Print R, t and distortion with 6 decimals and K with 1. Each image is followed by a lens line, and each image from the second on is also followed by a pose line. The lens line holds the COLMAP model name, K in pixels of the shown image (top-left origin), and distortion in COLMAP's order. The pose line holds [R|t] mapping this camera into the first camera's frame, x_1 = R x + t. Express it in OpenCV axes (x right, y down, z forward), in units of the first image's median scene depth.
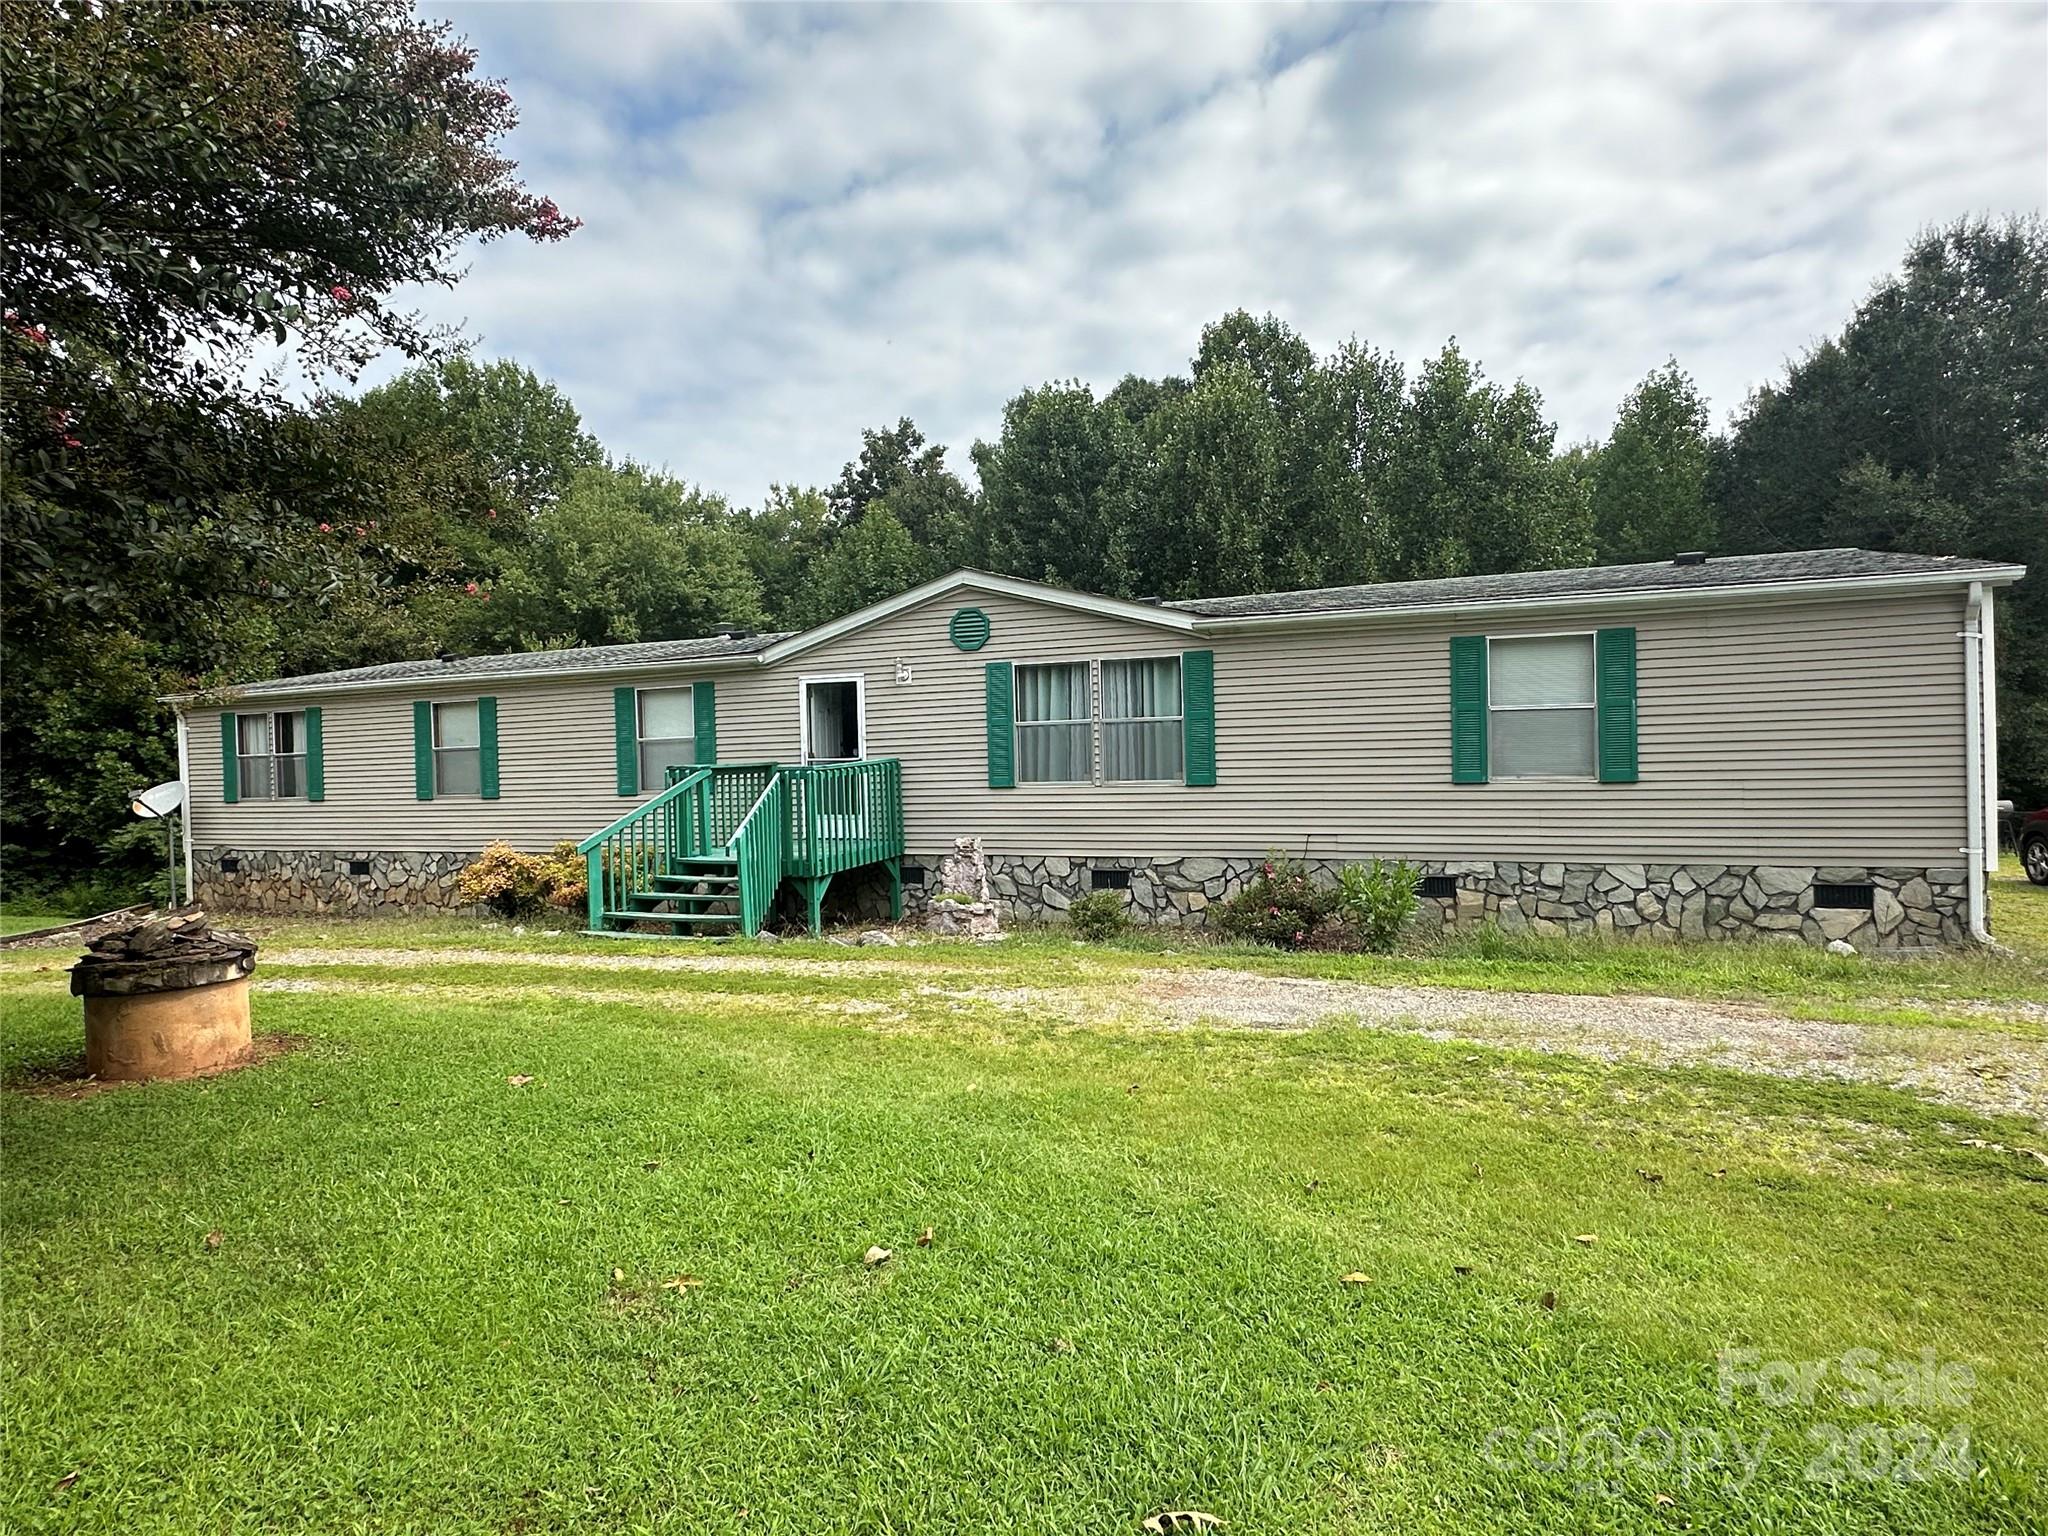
lens RADIAL K [[1108.1, 0, 1025.6], [0, 1108.1, 772.4], [0, 0, 1]] dist [-0.004093, 0.002025]
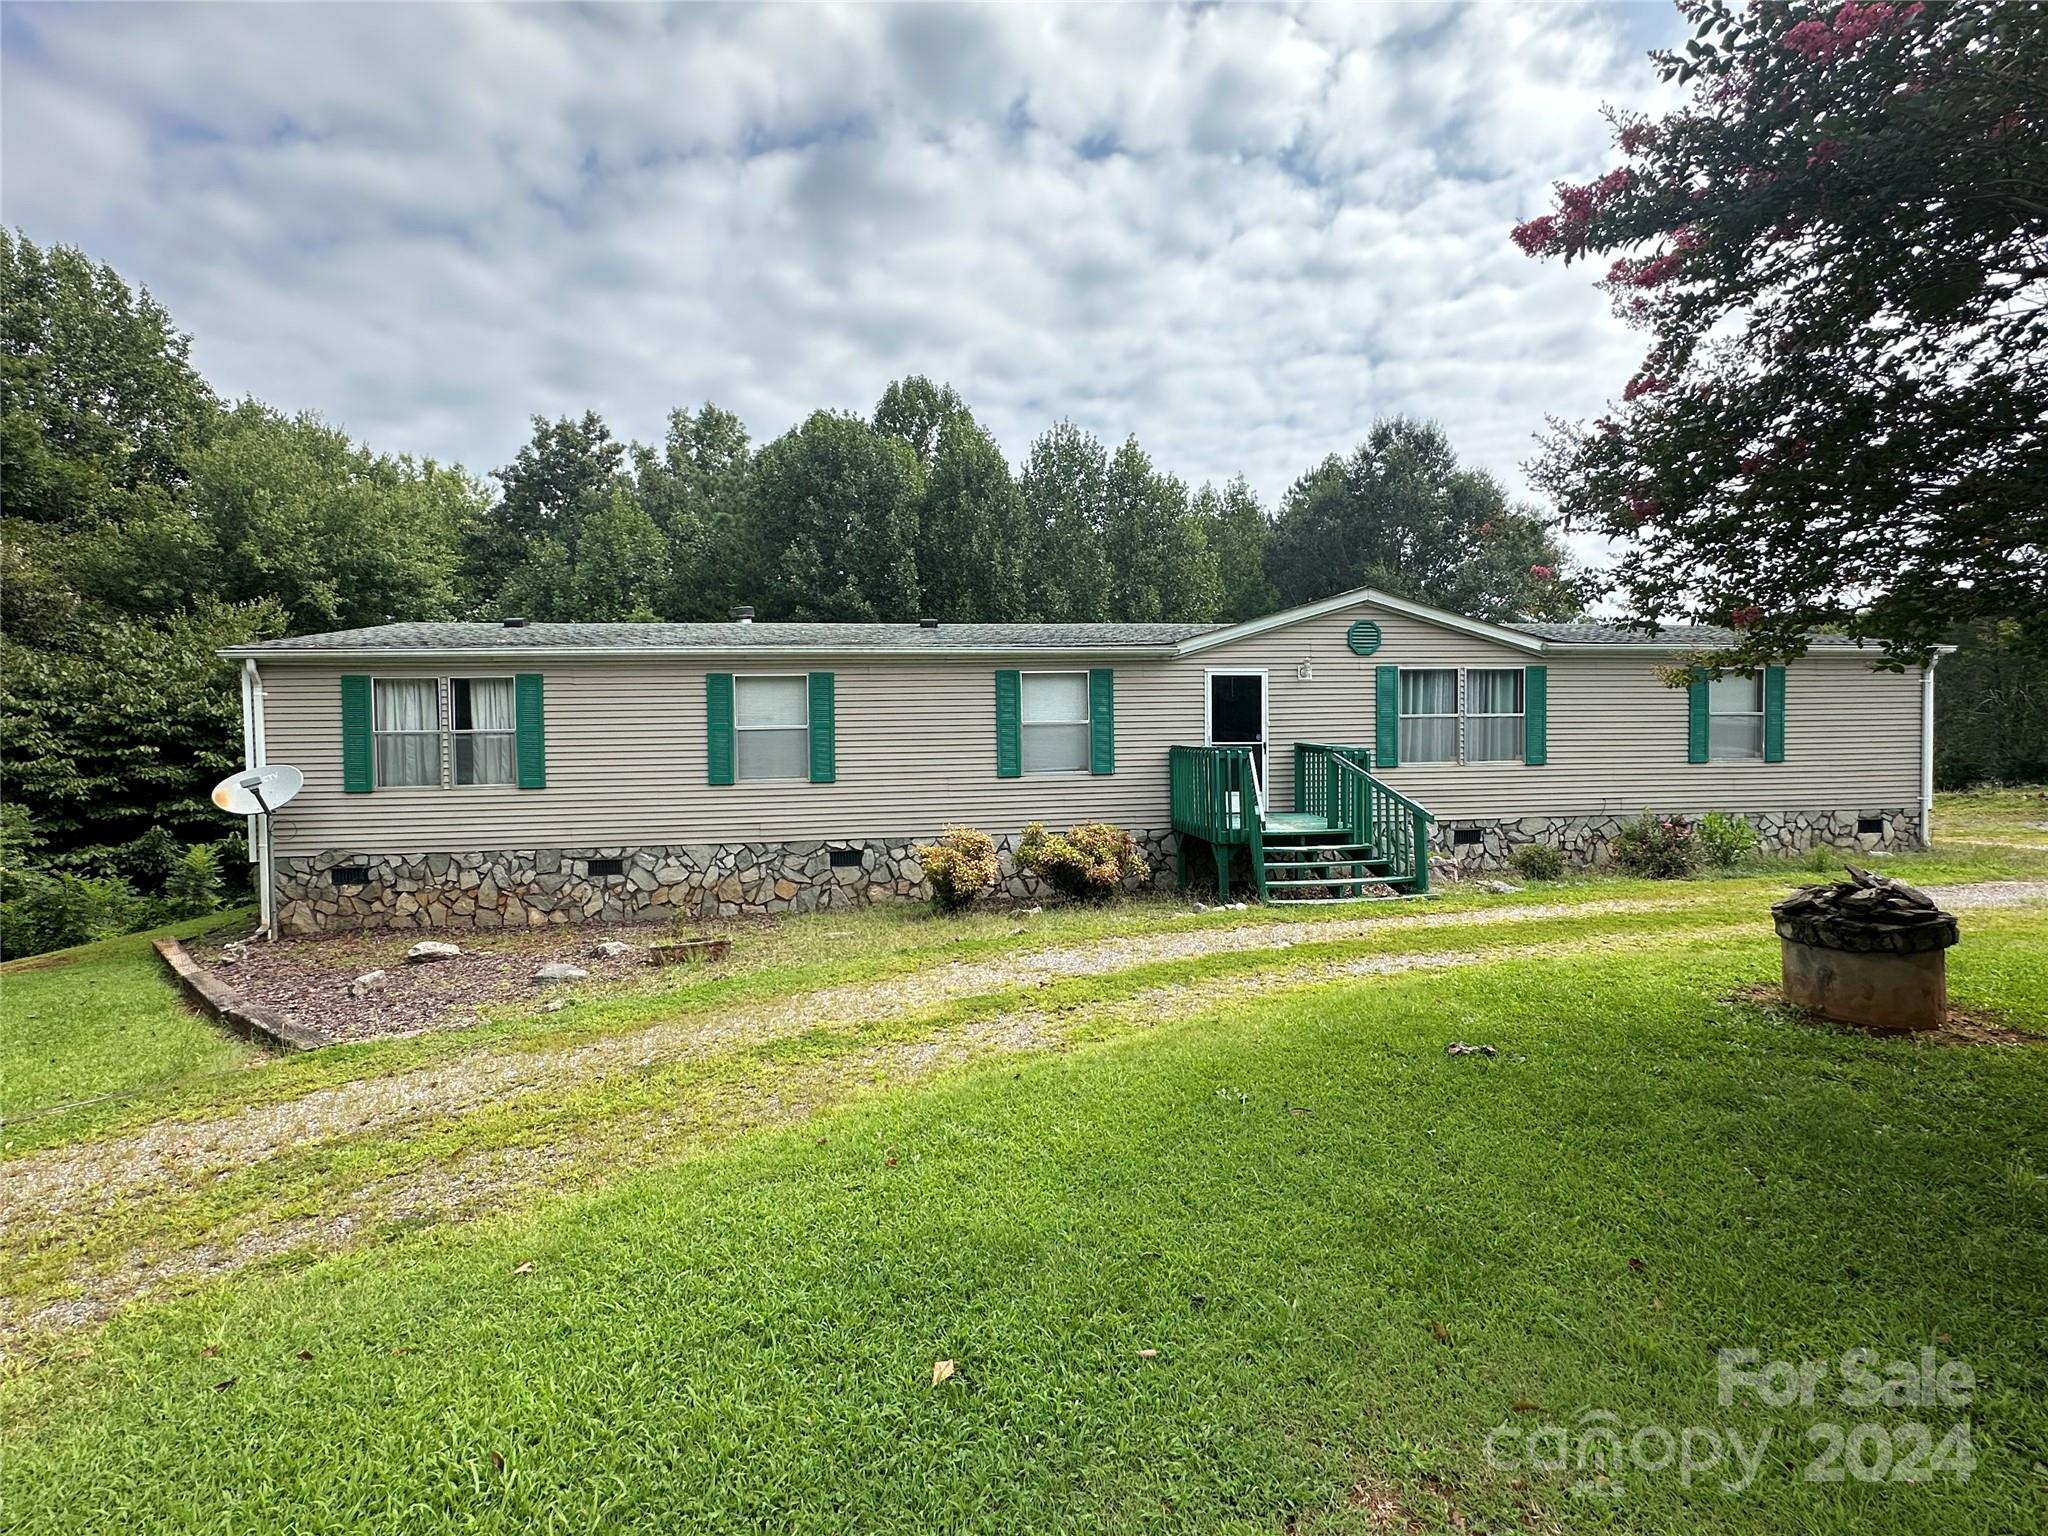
lens RADIAL K [[969.6, 0, 1026.8], [0, 969.6, 763.2], [0, 0, 1]] dist [-0.003065, -0.001876]
pose [[0.863349, 0.004251, 0.504589, -0.671629], [0.001095, 0.999946, -0.010298, 0.014680], [-0.504605, 0.009444, 0.863298, 0.194575]]
